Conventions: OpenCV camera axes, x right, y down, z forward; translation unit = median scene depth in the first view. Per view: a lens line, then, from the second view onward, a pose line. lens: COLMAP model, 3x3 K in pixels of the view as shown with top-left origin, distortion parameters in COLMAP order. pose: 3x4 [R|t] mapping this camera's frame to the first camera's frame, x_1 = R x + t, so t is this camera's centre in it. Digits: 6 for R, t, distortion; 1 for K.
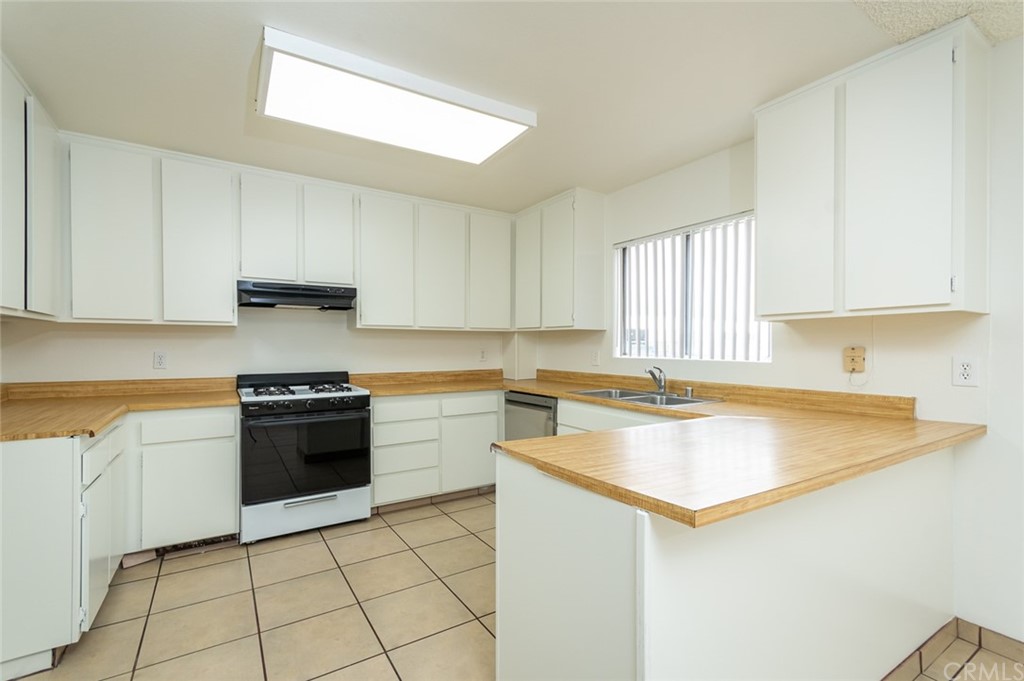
lens RADIAL K [[464.9, 0, 501.7], [0, 464.9, 346.7], [0, 0, 1]] dist [0.003362, -0.000340]
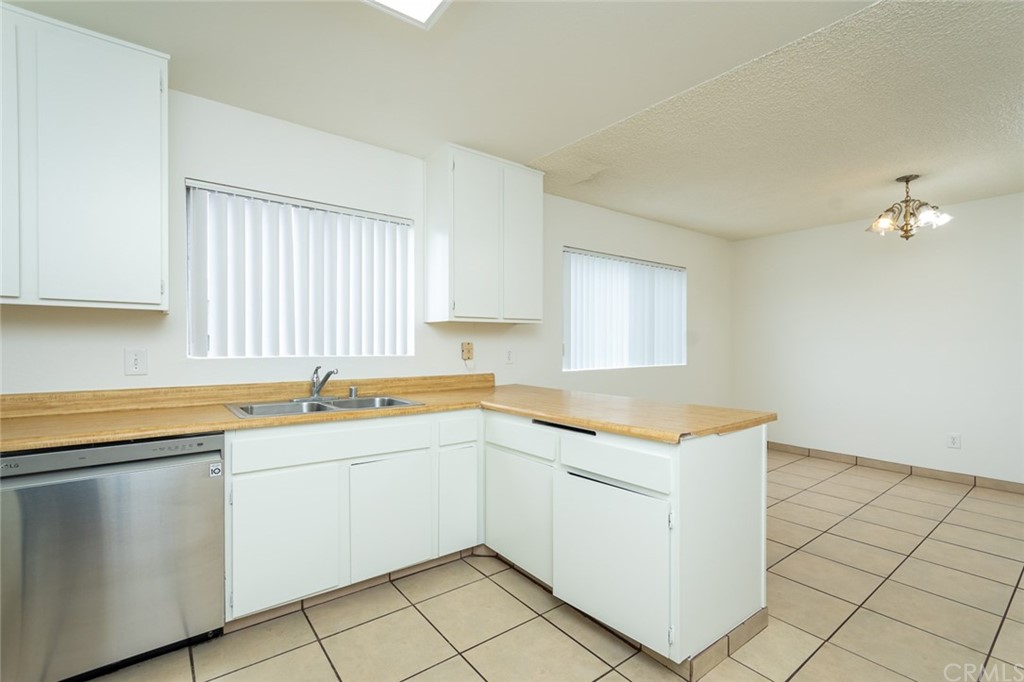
lens RADIAL K [[464.9, 0, 531.3], [0, 464.9, 340.0], [0, 0, 1]] dist [0.003362, -0.000340]
pose [[-0.121121, -0.000333, 0.992638, -0.500096], [-0.005651, 0.999984, -0.000354, -0.005172], [-0.992622, -0.005653, -0.121121, 0.698647]]
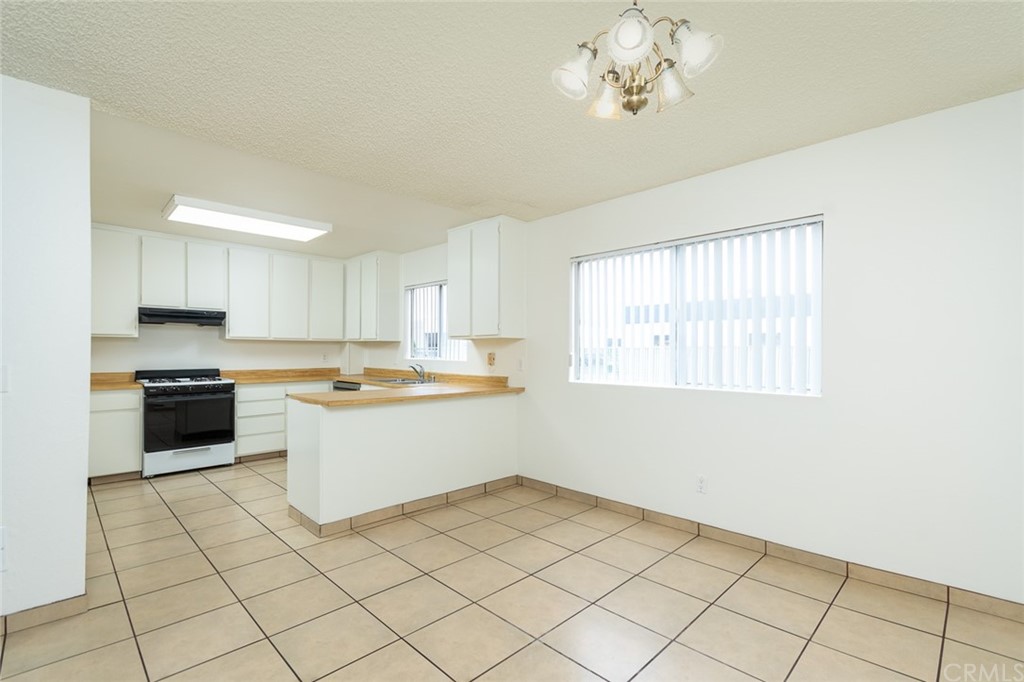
lens RADIAL K [[464.9, 0, 488.4], [0, 464.9, 350.2], [0, 0, 1]] dist [0.003362, -0.000340]
pose [[0.979607, 0.004772, 0.200865, 0.224619], [-0.004535, 0.999988, -0.001639, -0.005595], [-0.200870, 0.000695, 0.979618, -0.661943]]
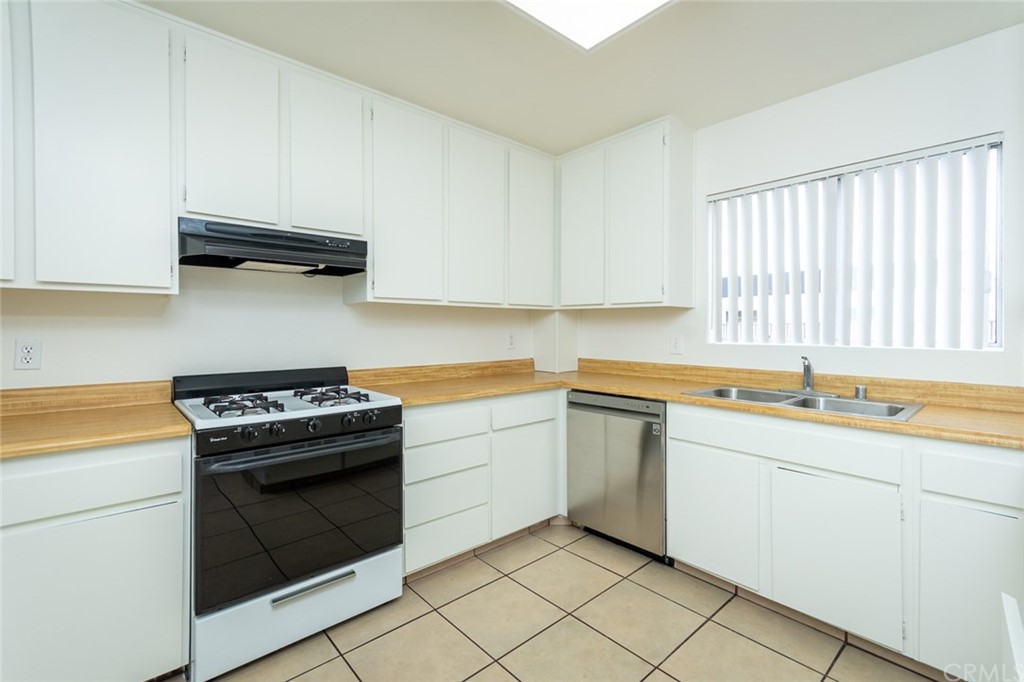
lens RADIAL K [[464.9, 0, 499.5], [0, 464.9, 328.7], [0, 0, 1]] dist [0.003362, -0.000340]
pose [[0.987798, -0.001048, 0.155737, -0.245556], [0.001195, 0.999999, -0.000846, -0.001171], [-0.155736, 0.001022, 0.987798, 0.338153]]
